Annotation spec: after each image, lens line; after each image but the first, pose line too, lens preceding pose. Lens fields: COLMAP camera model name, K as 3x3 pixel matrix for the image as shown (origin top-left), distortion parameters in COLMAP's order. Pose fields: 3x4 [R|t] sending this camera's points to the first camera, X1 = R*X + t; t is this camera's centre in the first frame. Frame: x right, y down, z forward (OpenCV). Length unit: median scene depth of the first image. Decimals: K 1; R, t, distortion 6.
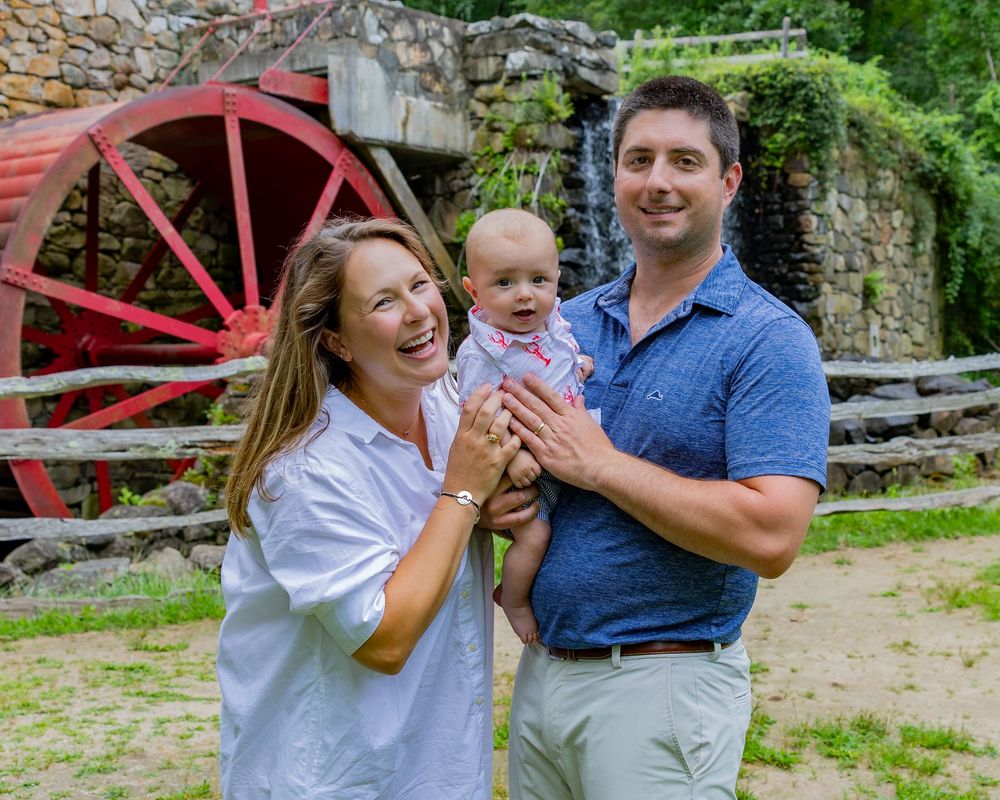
lens RADIAL K [[1619.4, 0, 585.5], [0, 1619.4, 363.2], [0, 0, 1]] dist [0.059979, 0.000000]
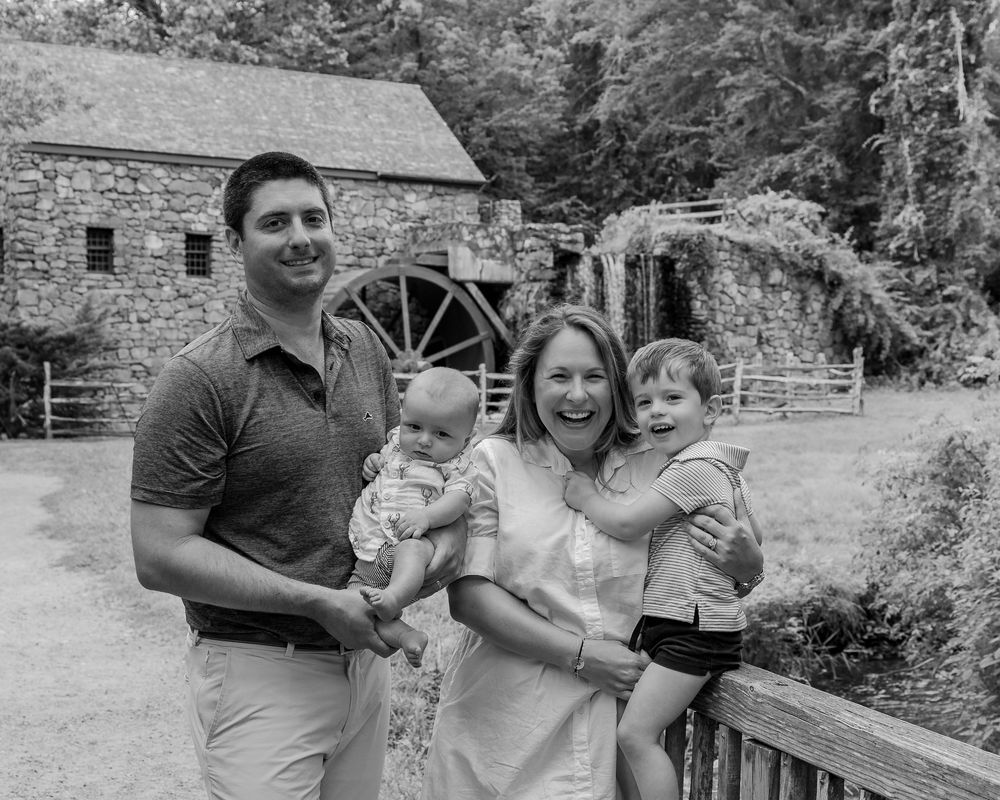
lens RADIAL K [[1619.4, 0, 525.3], [0, 1619.4, 345.9], [0, 0, 1]] dist [0.059979, 0.000000]
pose [[0.942141, 0.004356, -0.335188, 0.733086], [-0.006883, 0.999956, -0.006353, -0.022526], [0.335145, 0.008292, 0.942130, -1.200501]]
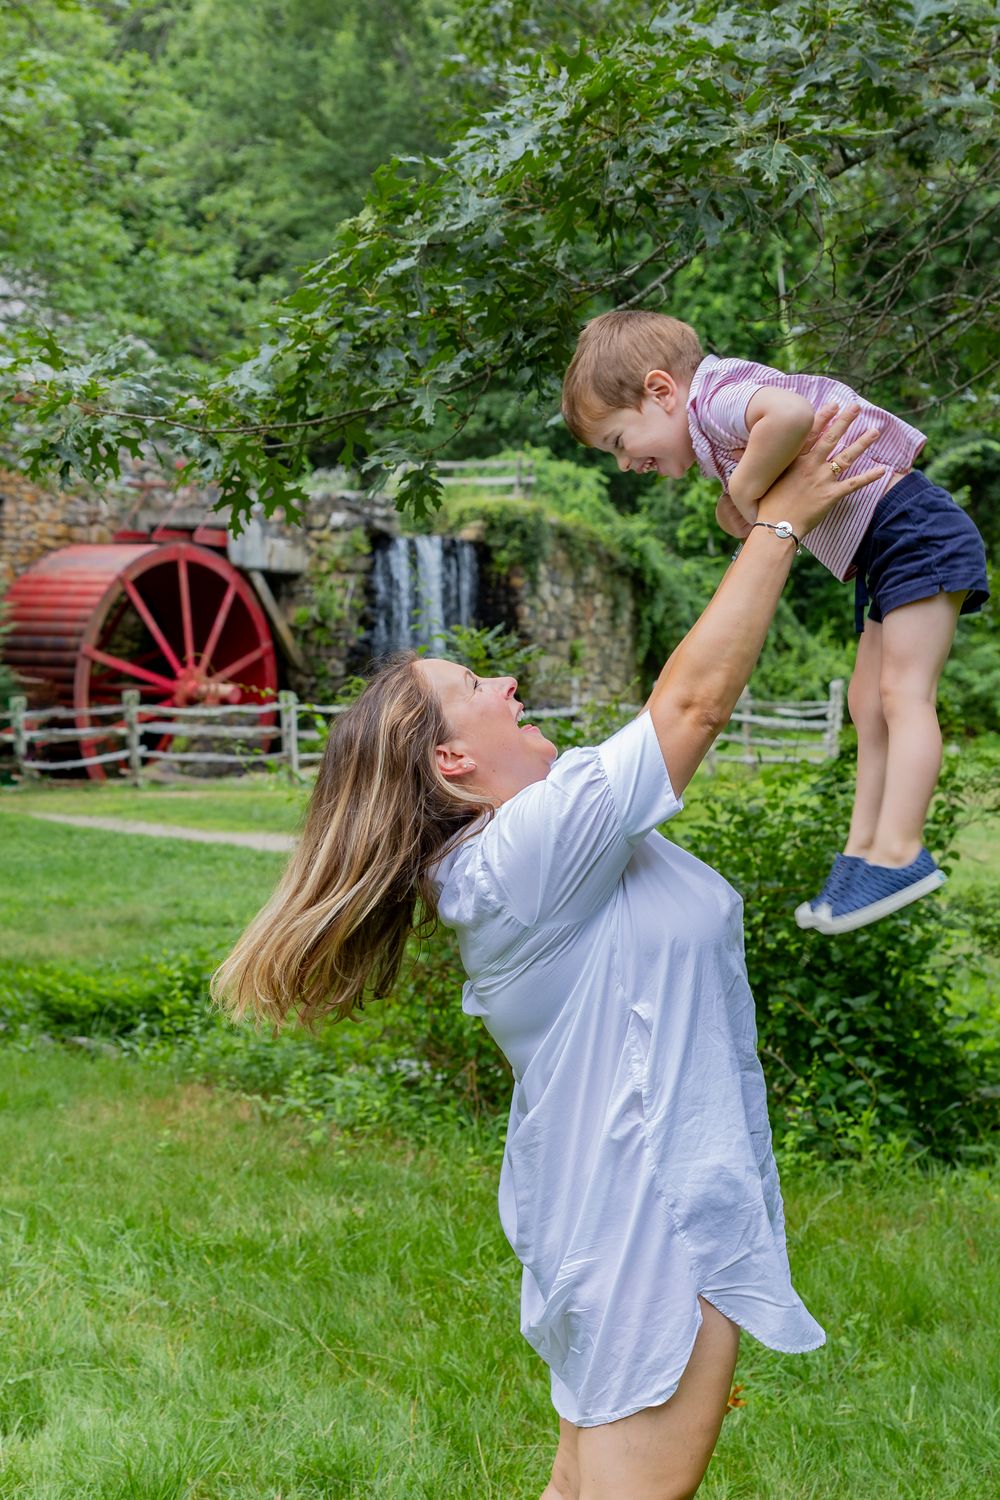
lens RADIAL K [[2828.1, 0, 503.1], [0, 2828.1, 746.1], [0, 0, 1]] dist [-0.210217, 0.000000]
pose [[0.997313, 0.028218, 0.067599, -0.061206], [-0.029813, 0.999298, 0.022704, -0.024990], [-0.066911, -0.024659, 0.997454, -1.856770]]
